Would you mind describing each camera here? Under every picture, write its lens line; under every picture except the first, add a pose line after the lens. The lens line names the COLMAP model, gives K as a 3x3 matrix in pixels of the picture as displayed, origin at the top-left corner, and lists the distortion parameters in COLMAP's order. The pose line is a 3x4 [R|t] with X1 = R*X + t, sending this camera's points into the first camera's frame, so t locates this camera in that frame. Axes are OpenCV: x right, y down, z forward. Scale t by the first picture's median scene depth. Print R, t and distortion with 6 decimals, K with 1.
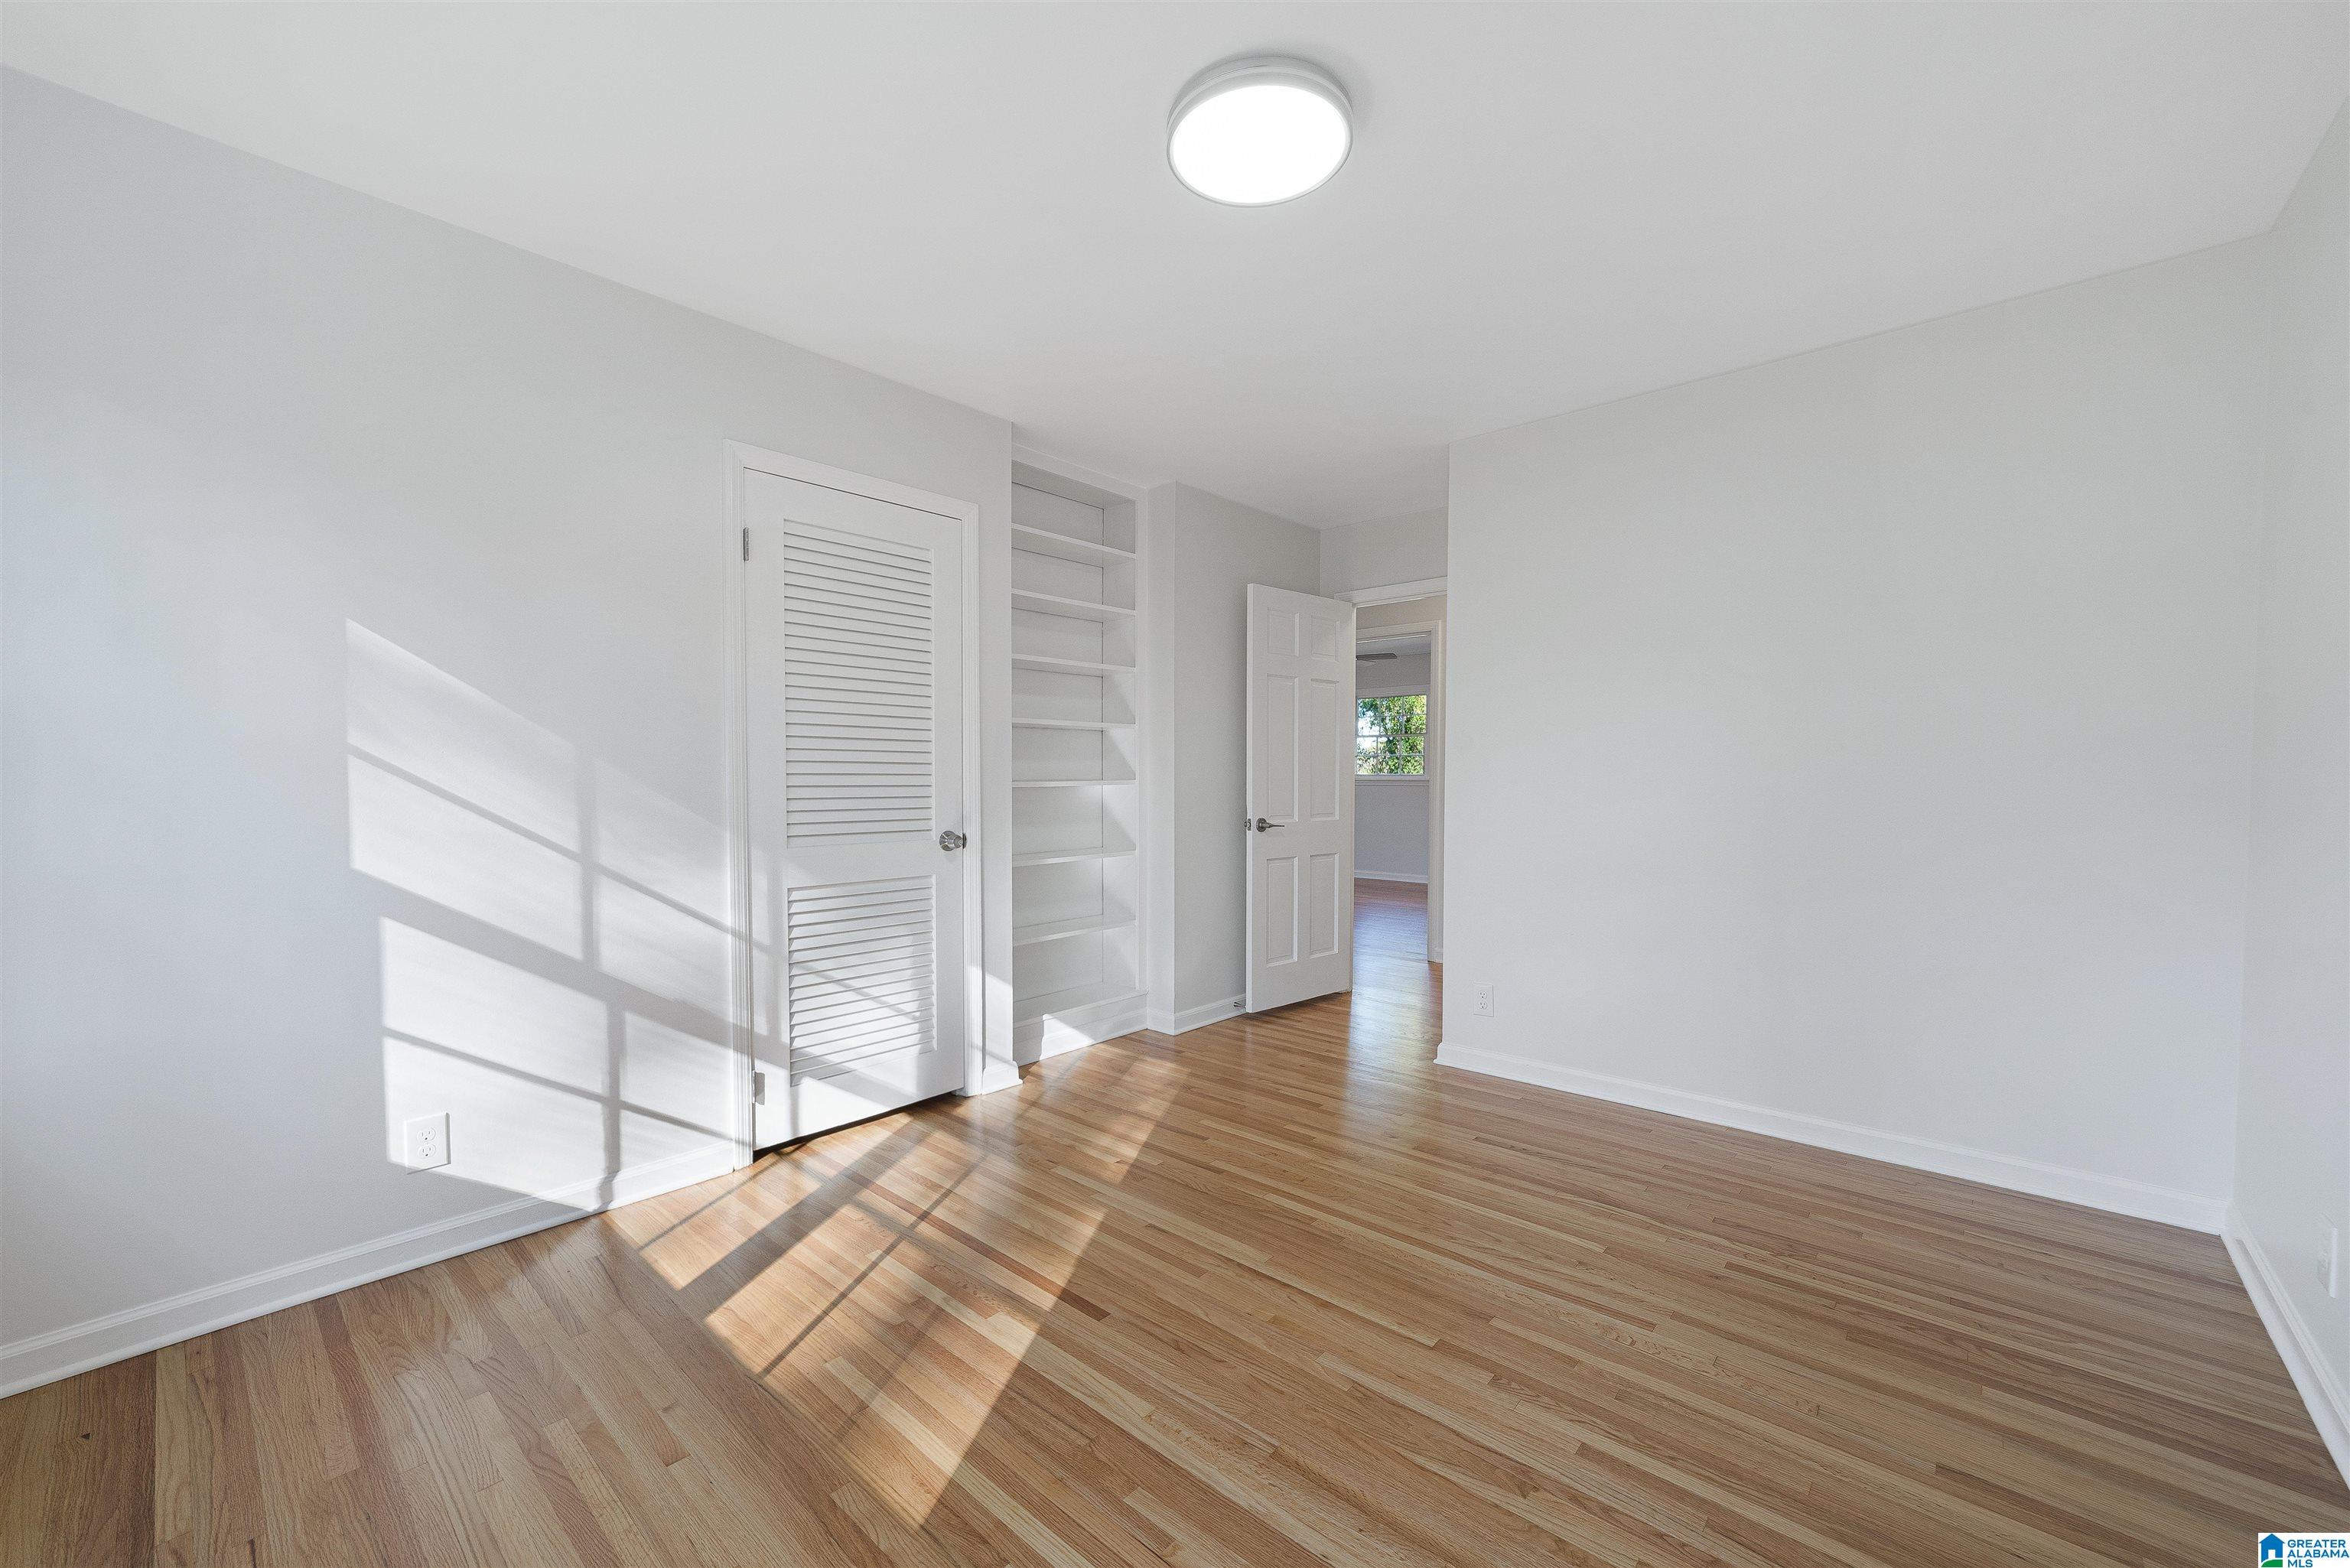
lens RADIAL K [[907.9, 0, 1161.0], [0, 907.9, 760.2], [0, 0, 1]] dist [-0.002278, -0.000228]
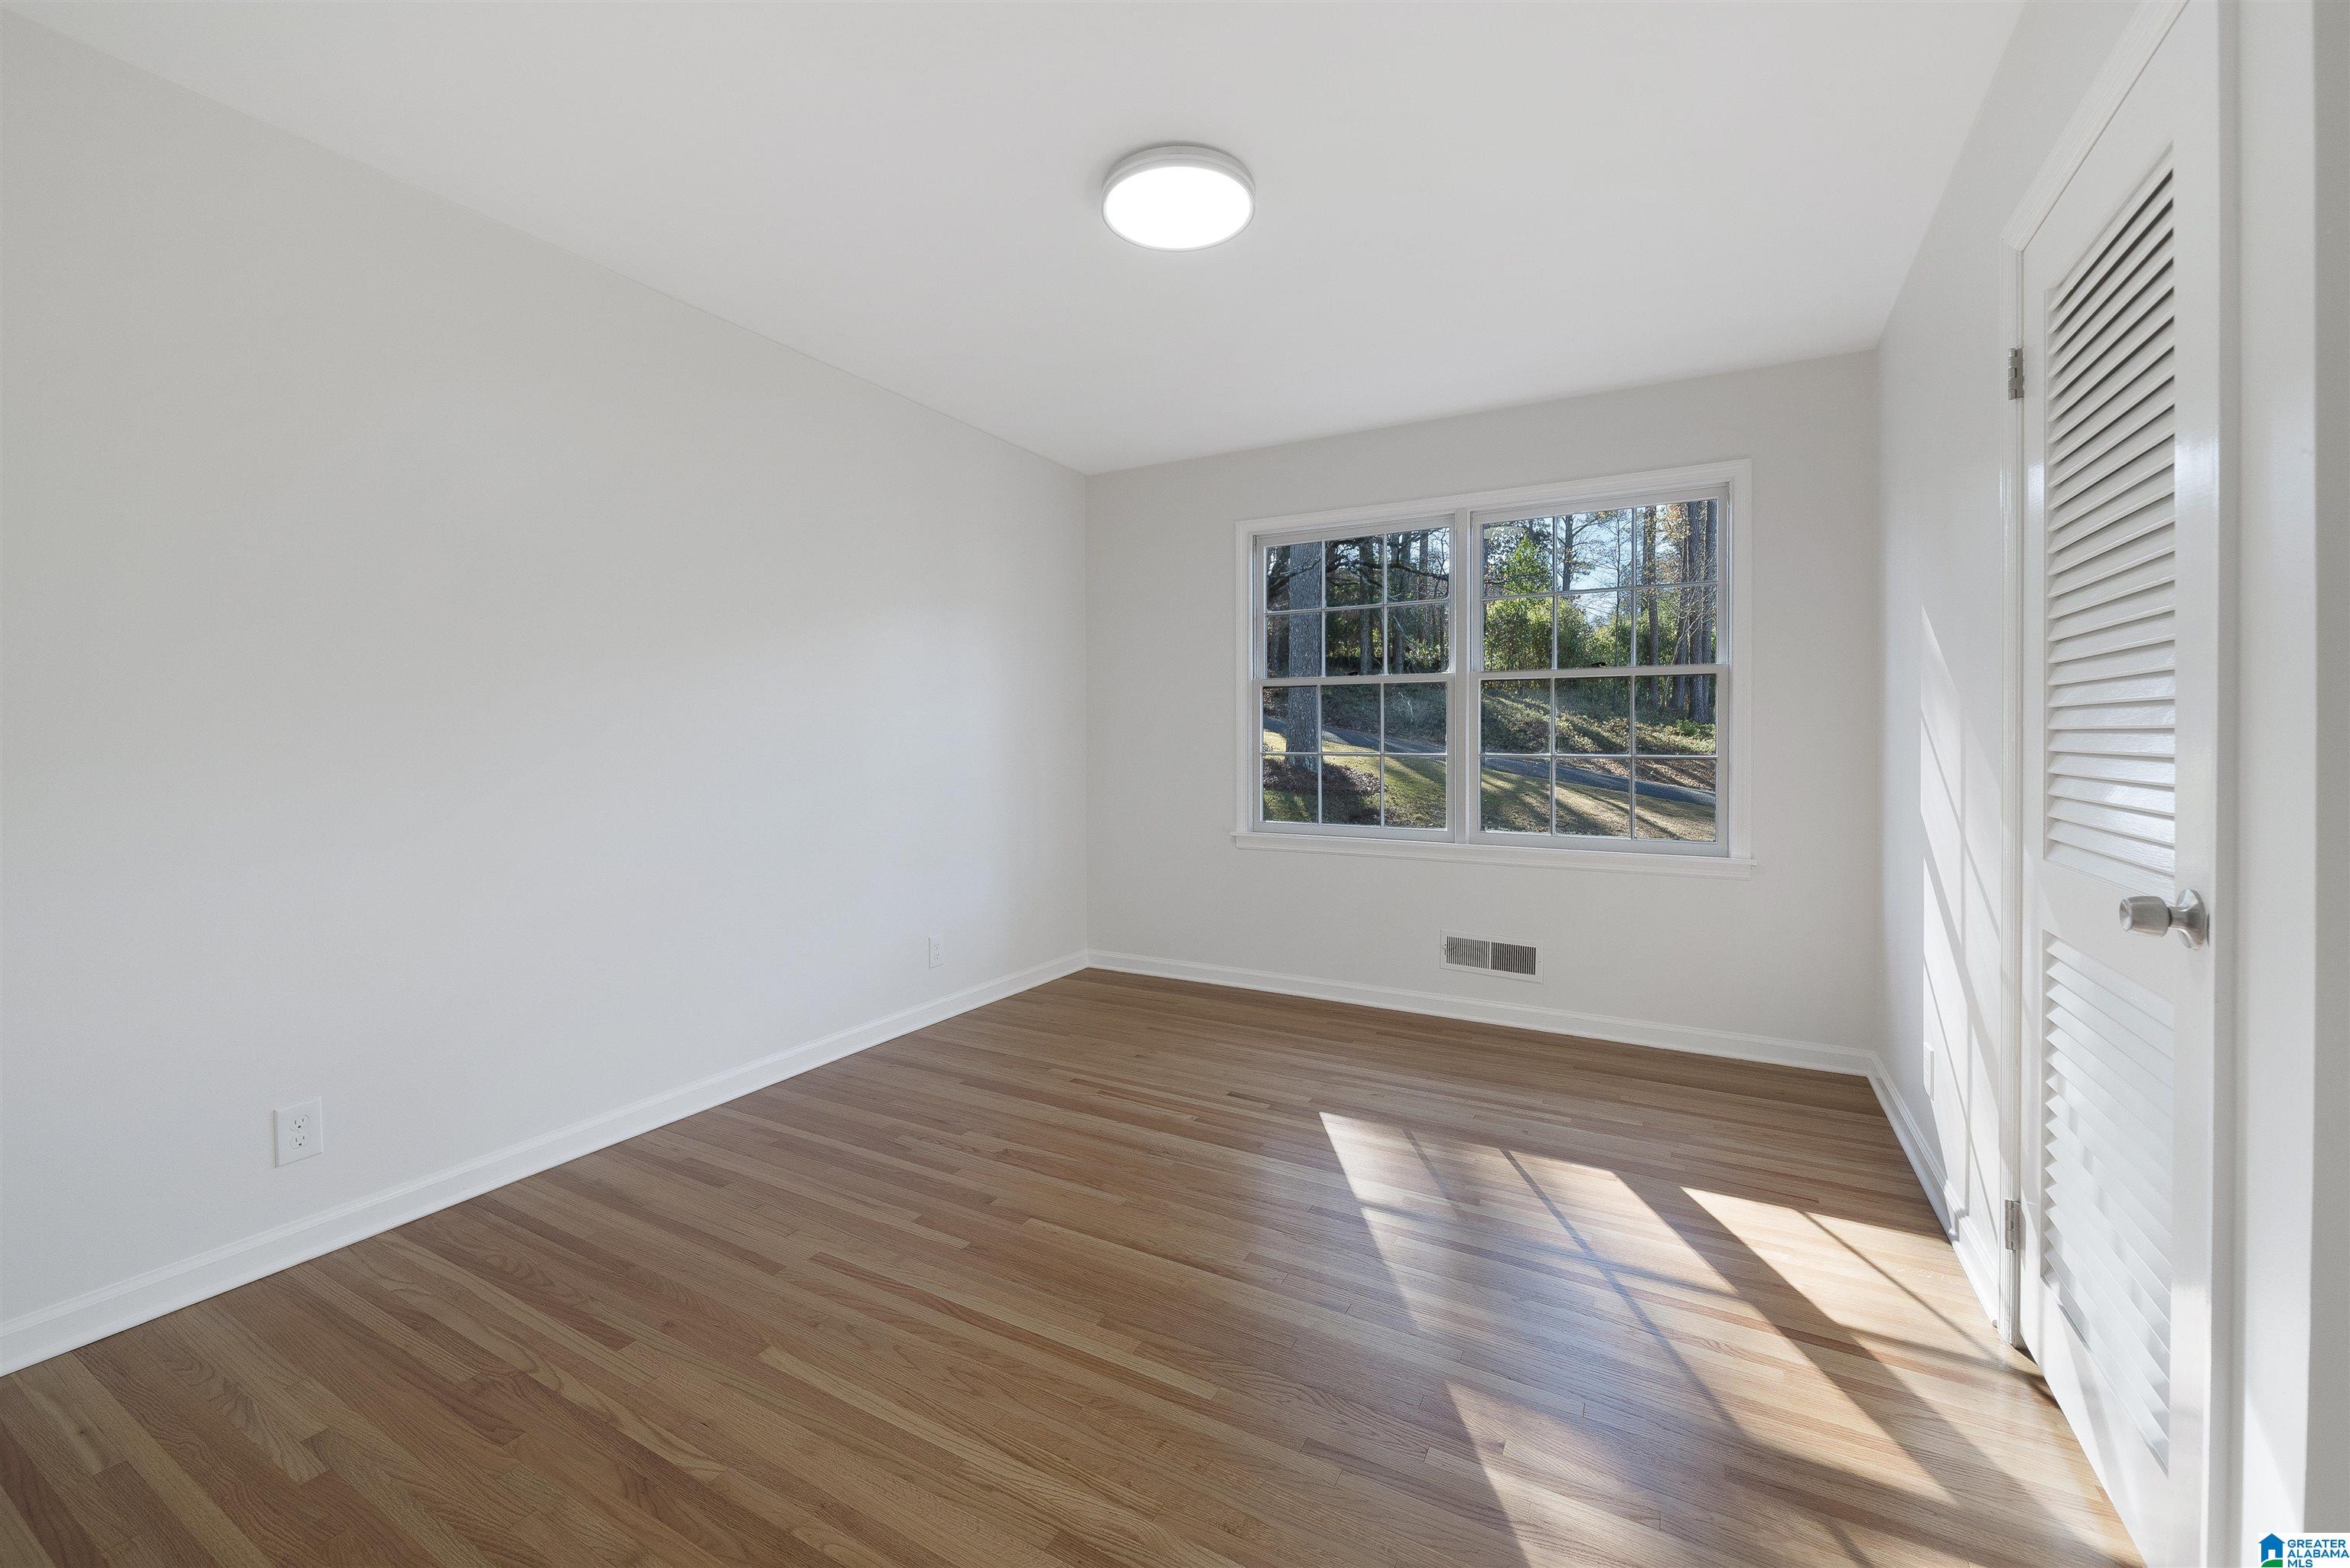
lens RADIAL K [[907.9, 0, 1161.0], [0, 907.9, 760.2], [0, 0, 1]] dist [-0.002278, -0.000228]
pose [[-0.974826, -0.000036, -0.222968, 0.384380], [-0.001237, 0.999985, 0.005248, 0.044231], [0.222965, 0.005392, -0.974812, 2.105481]]
